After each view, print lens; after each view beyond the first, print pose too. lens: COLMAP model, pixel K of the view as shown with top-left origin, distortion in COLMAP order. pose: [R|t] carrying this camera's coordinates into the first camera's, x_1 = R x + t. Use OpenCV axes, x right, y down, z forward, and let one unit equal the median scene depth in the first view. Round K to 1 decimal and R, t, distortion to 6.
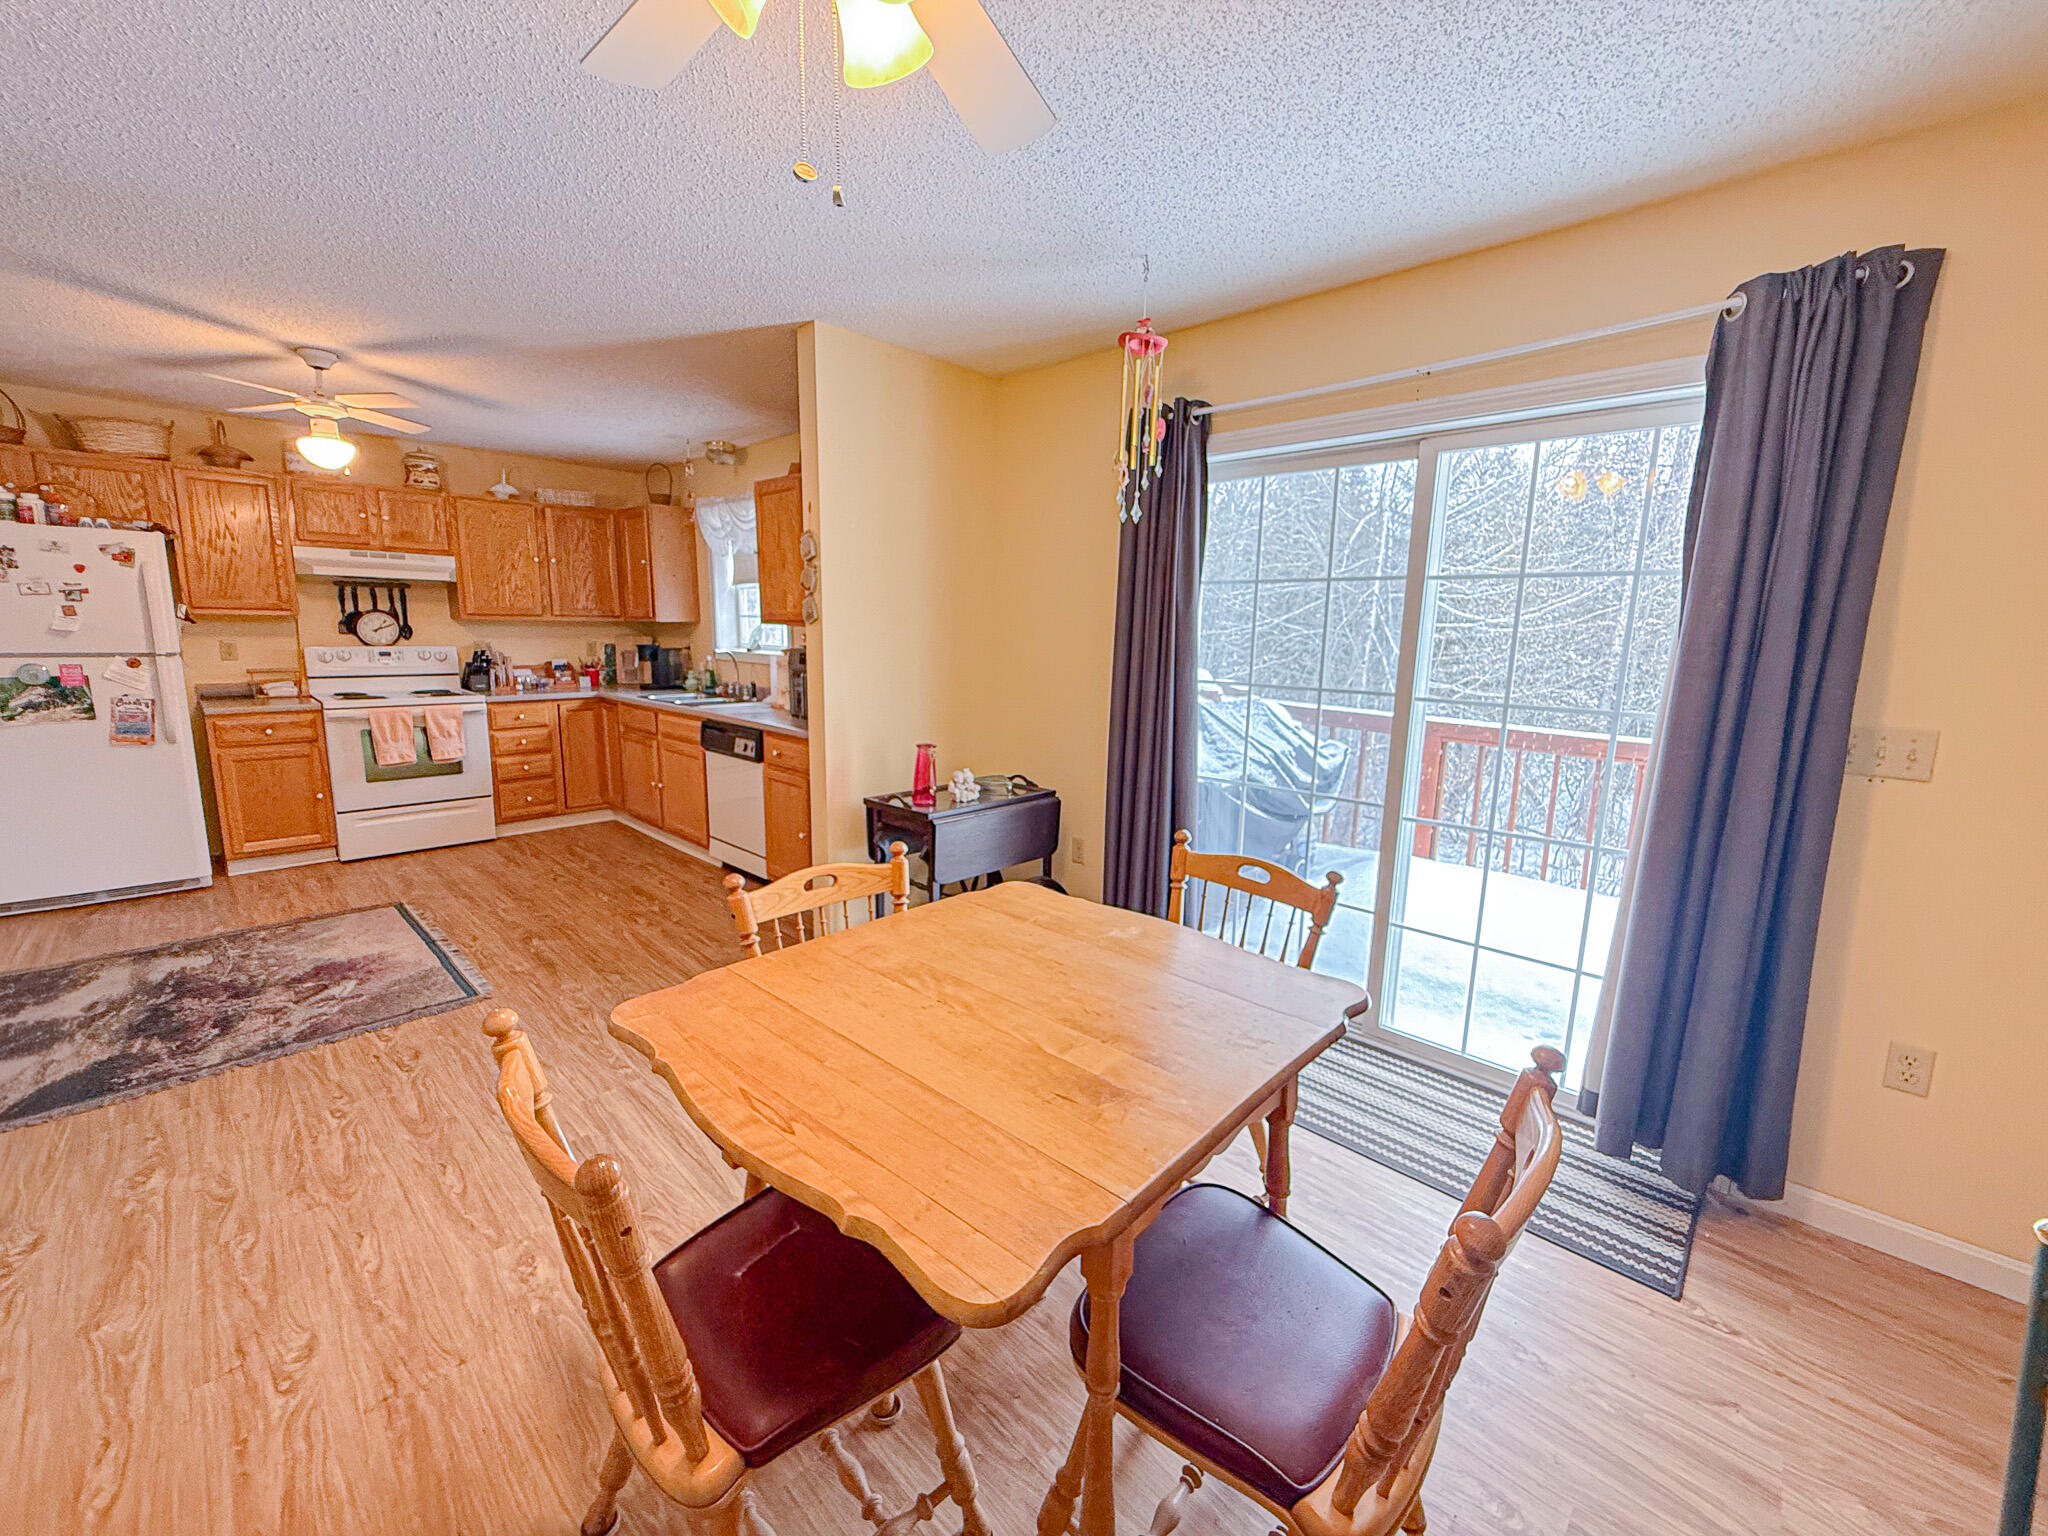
lens RADIAL K [[824.2, 0, 1024.0], [0, 824.2, 768.0], [0, 0, 1]] dist [-0.000488, 0.000003]
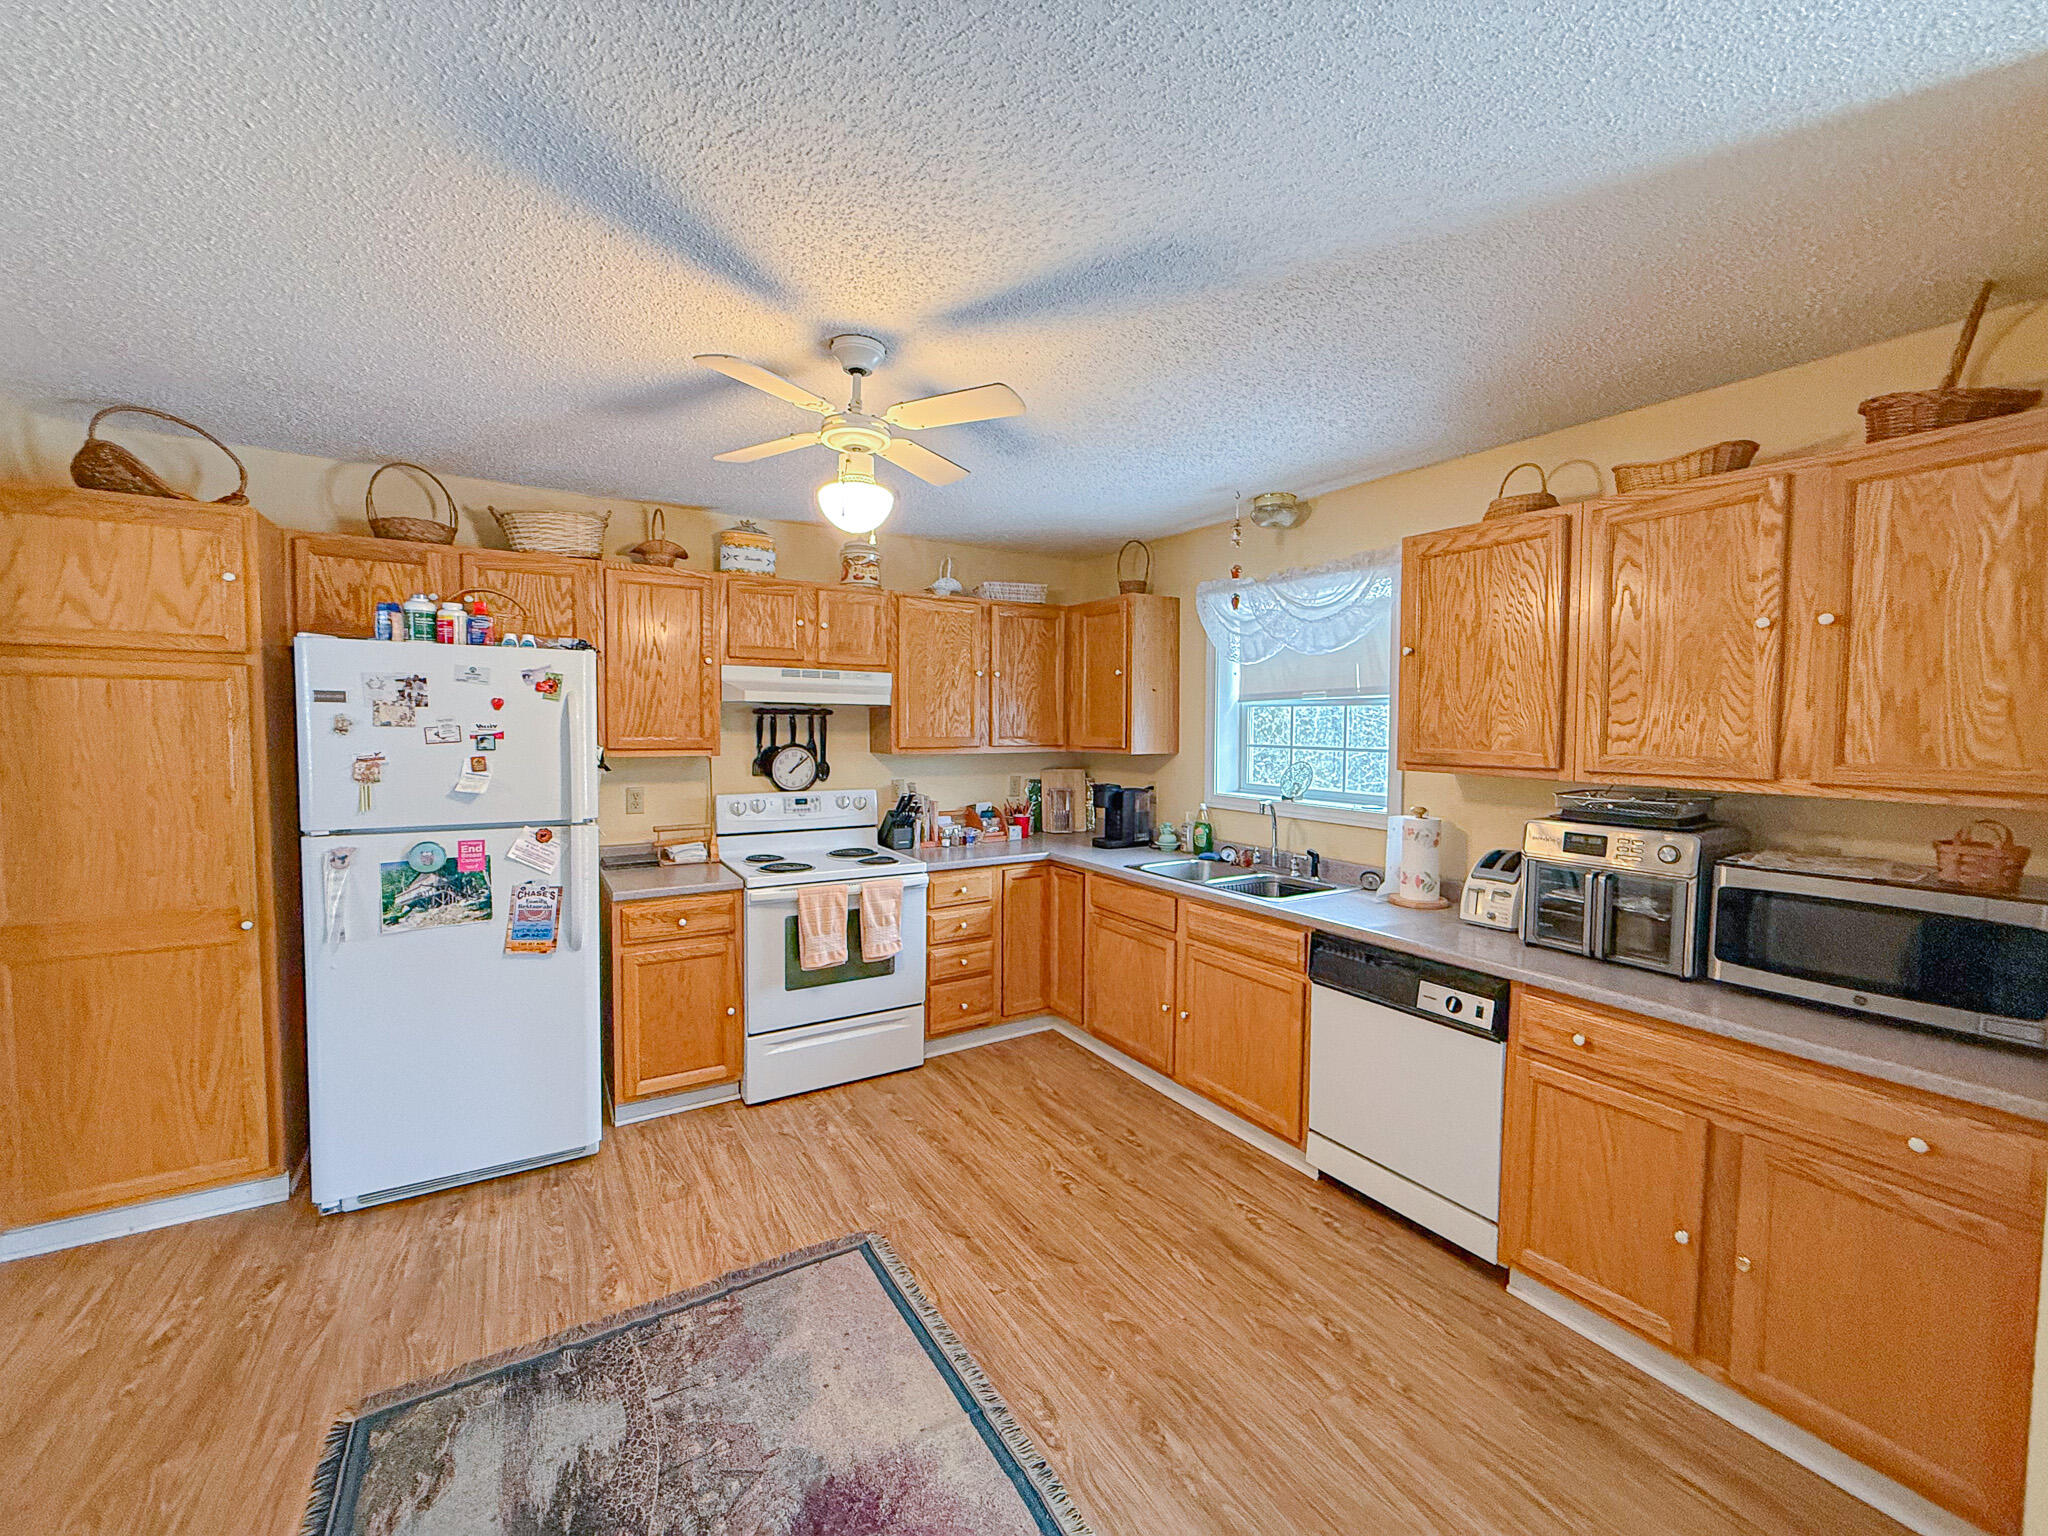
lens RADIAL K [[824.2, 0, 1024.0], [0, 824.2, 768.0], [0, 0, 1]] dist [-0.000488, 0.000003]
pose [[0.967554, 0.000757, -0.252664, -0.426123], [-0.031492, 0.992559, -0.117619, -0.095426], [0.250695, 0.121760, 0.960378, 0.354566]]
